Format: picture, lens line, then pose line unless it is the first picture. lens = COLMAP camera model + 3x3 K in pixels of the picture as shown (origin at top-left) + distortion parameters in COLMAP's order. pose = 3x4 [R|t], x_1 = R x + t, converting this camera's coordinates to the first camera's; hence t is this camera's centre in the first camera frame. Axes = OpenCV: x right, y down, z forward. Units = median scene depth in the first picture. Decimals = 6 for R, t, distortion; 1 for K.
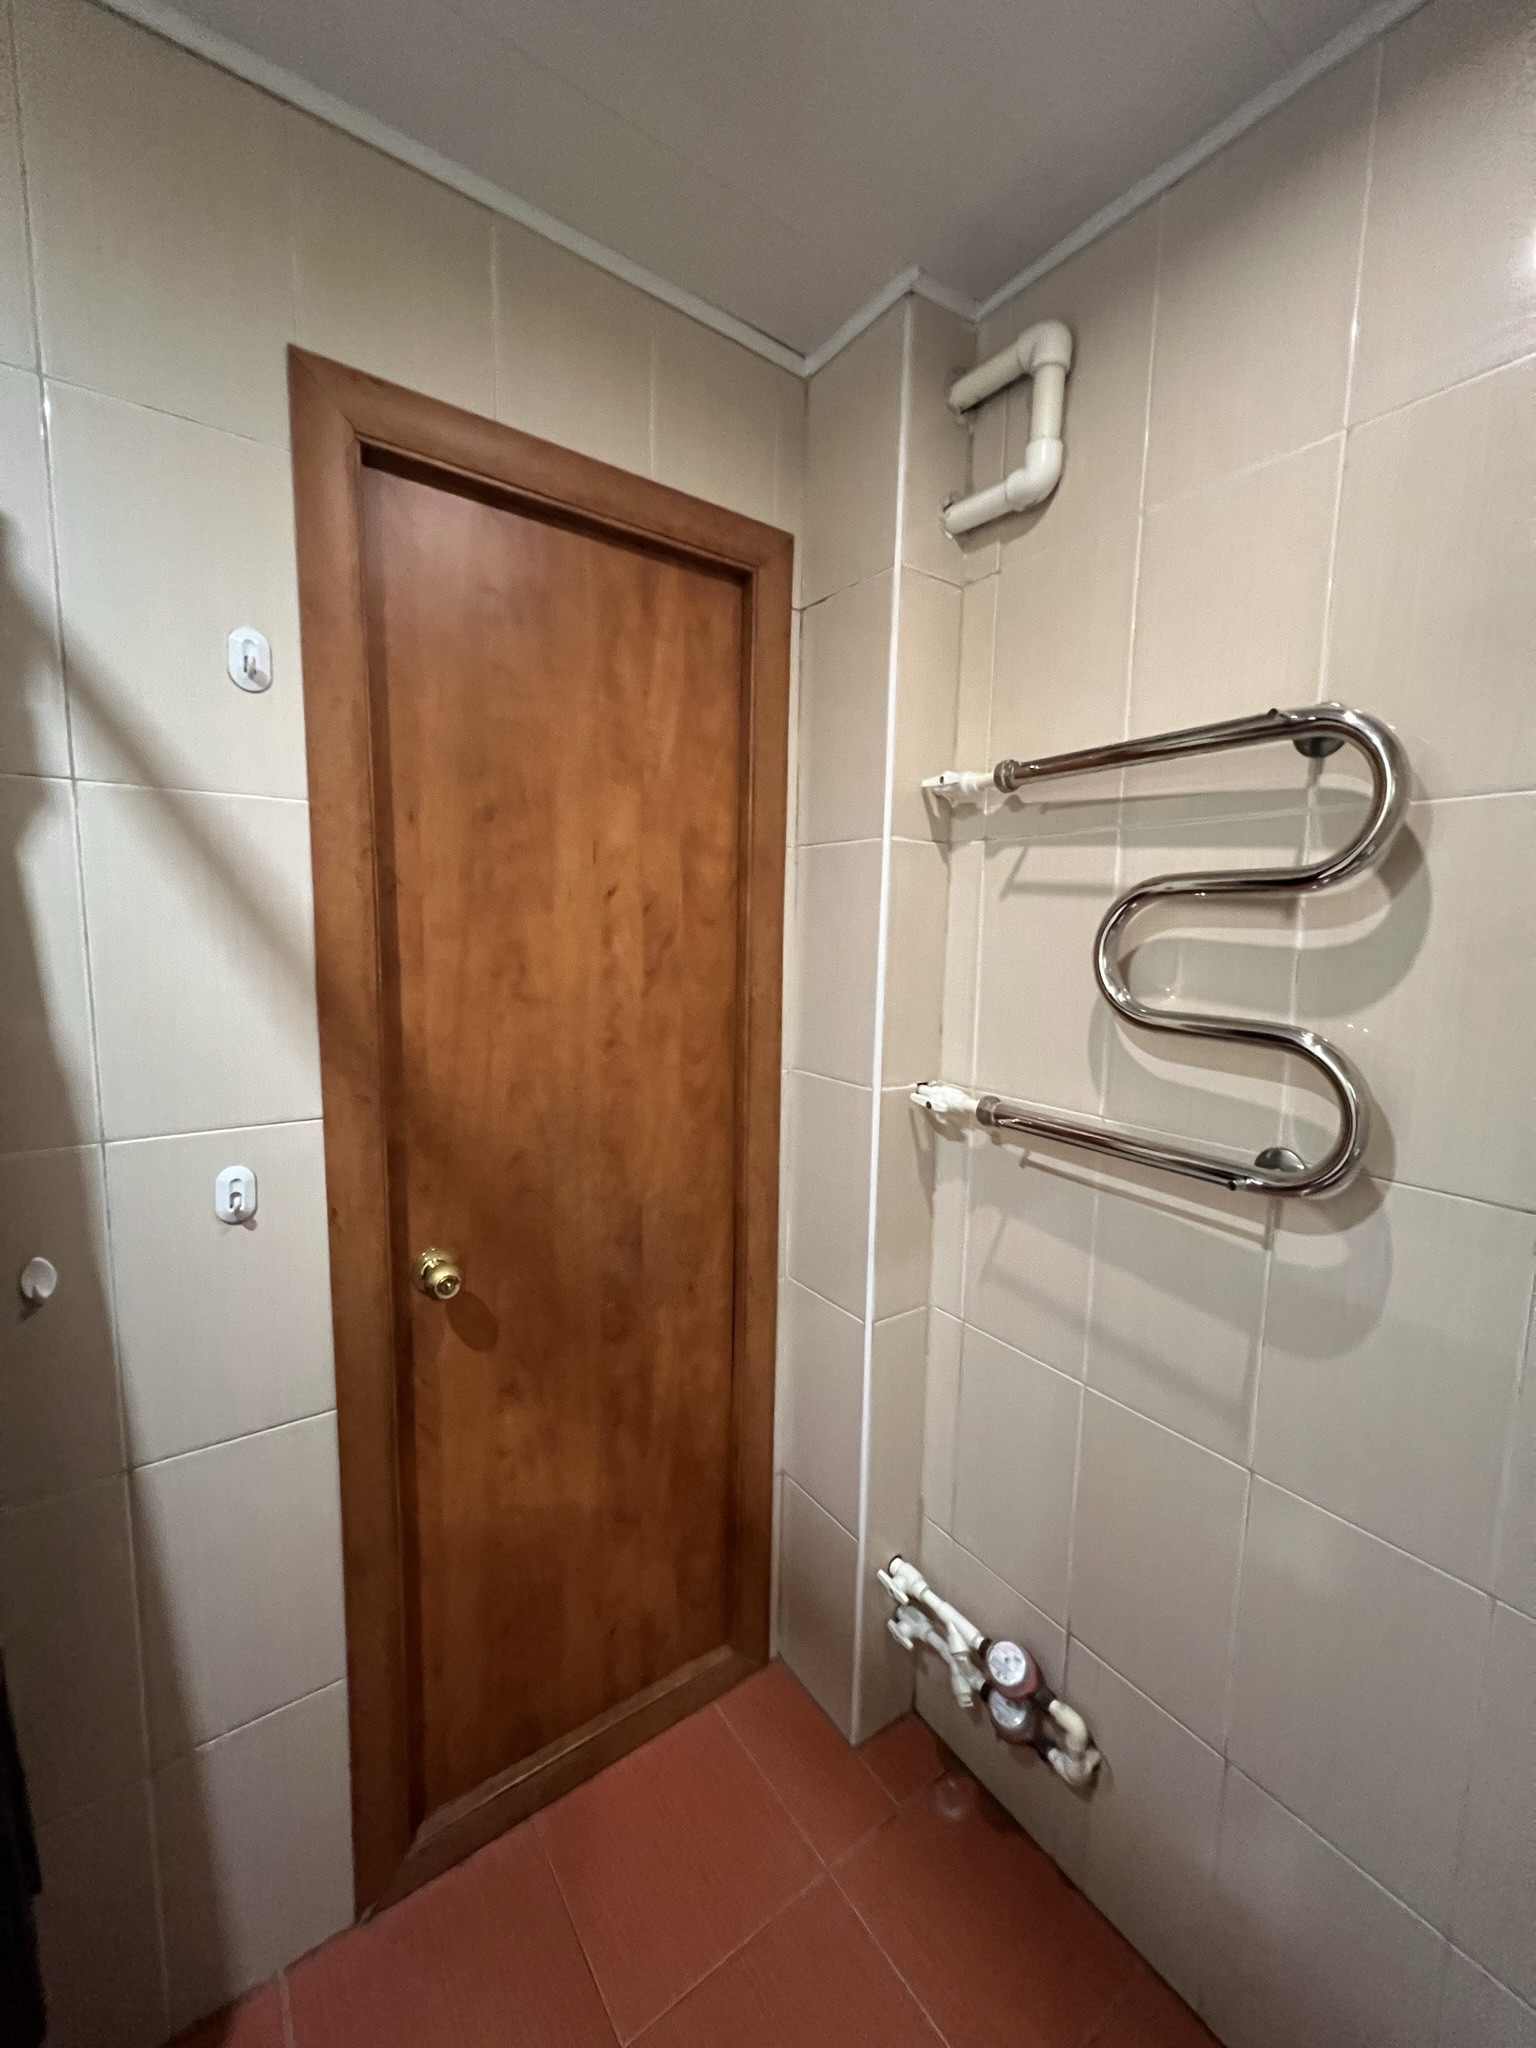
lens RADIAL K [[816.3, 0, 766.9], [0, 816.3, 1021.2], [0, 0, 1]] dist [-0.000731, 0.000075]
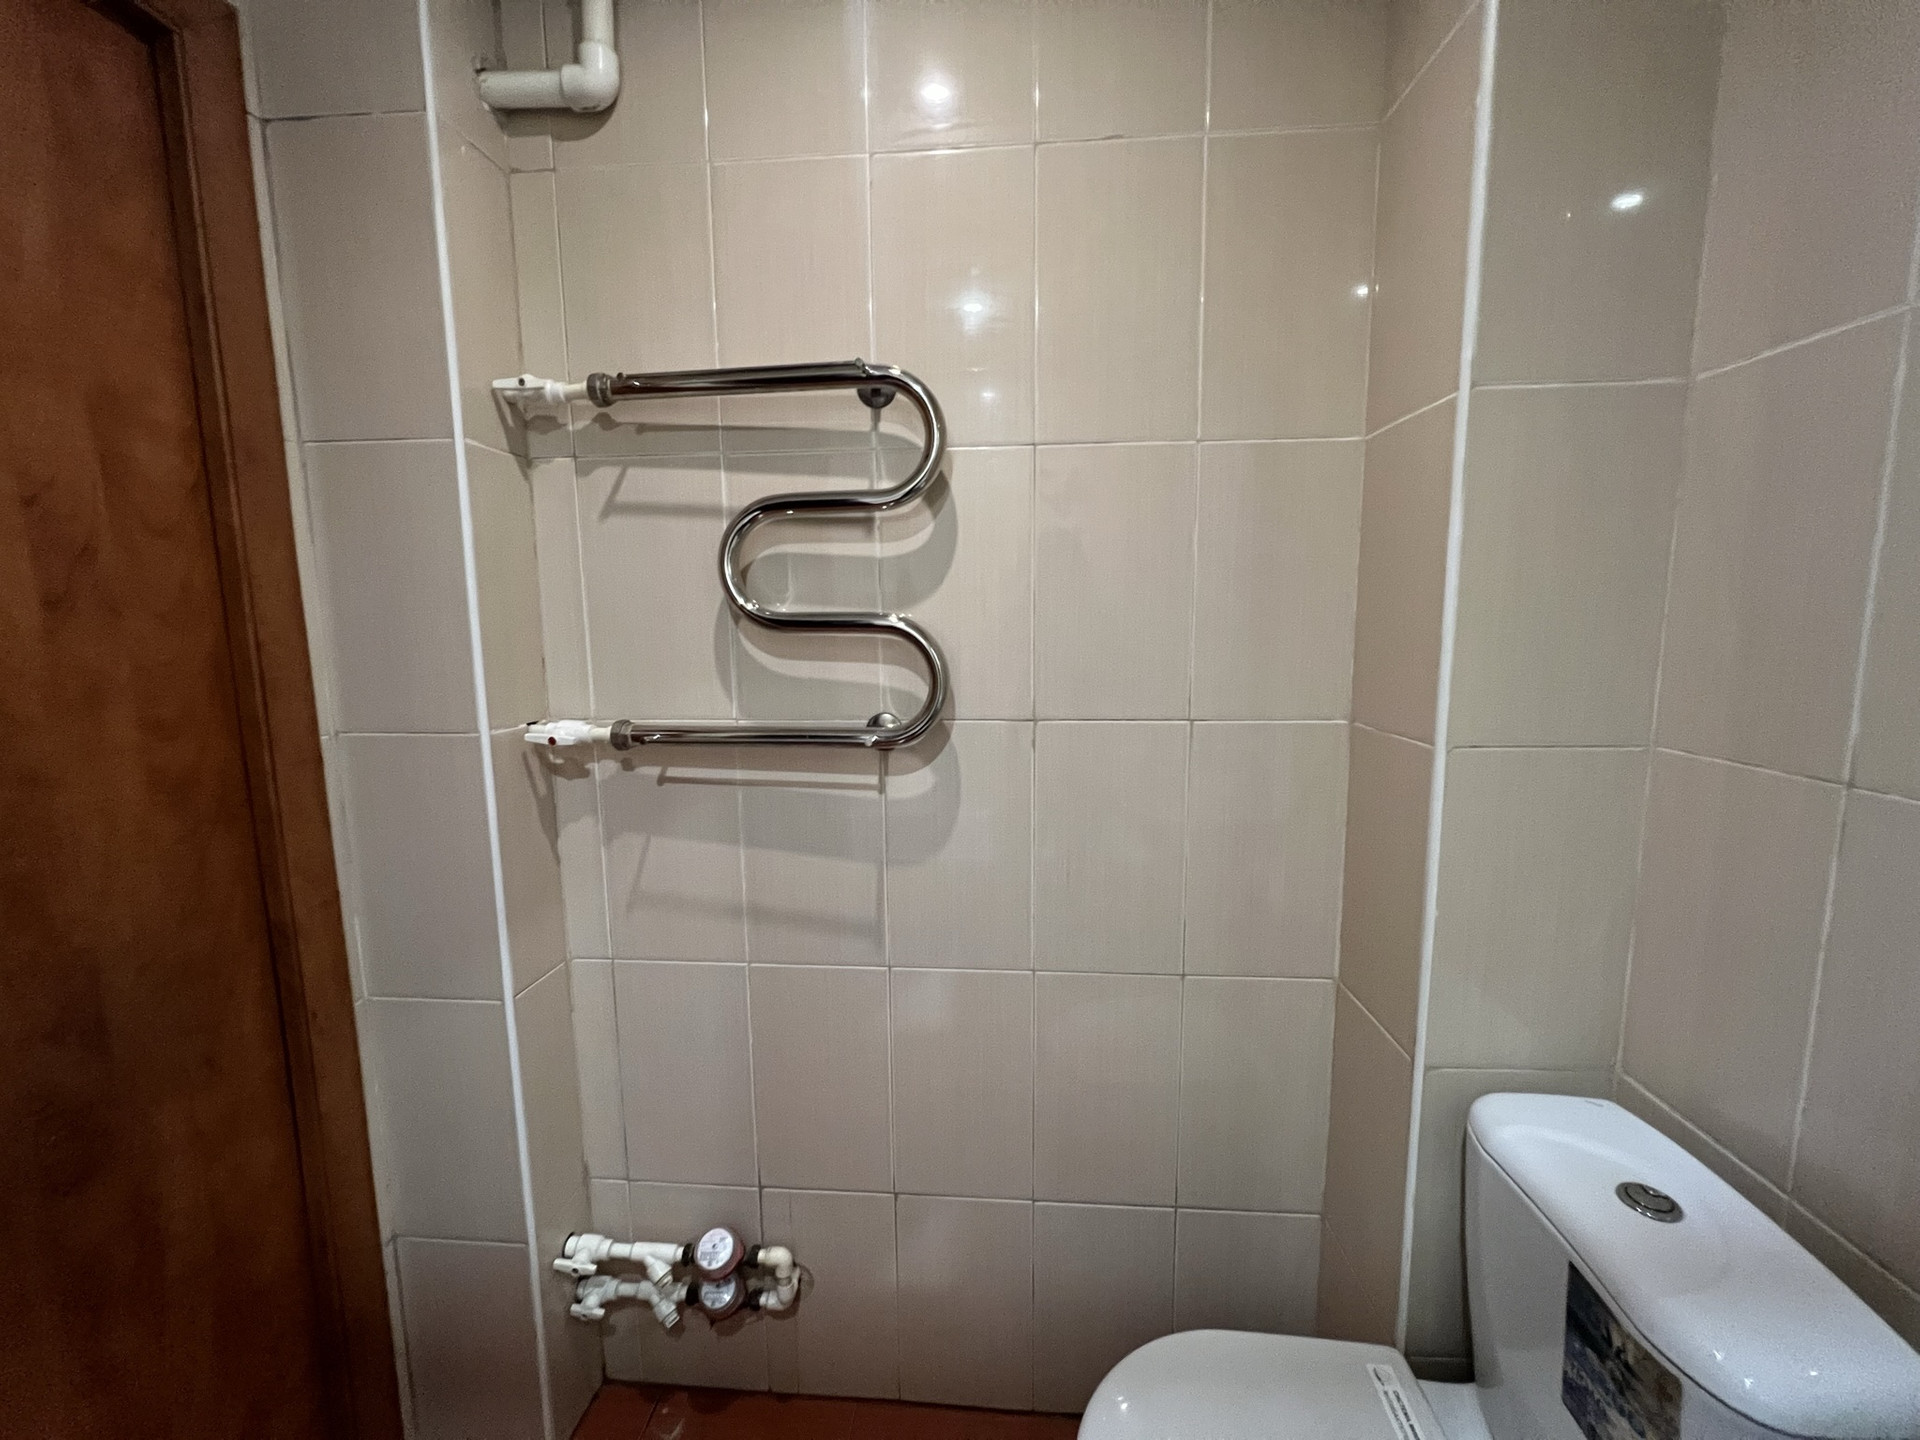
lens RADIAL K [[765.3, 0, 954.9], [0, 765.3, 718.2], [0, 0, 1]] dist [-0.000731, 0.000075]
pose [[0.644519, -0.123942, 0.754476, -0.156268], [0.109296, 0.991575, 0.069525, 0.066201], [-0.756737, 0.037651, 0.652635, 0.086989]]
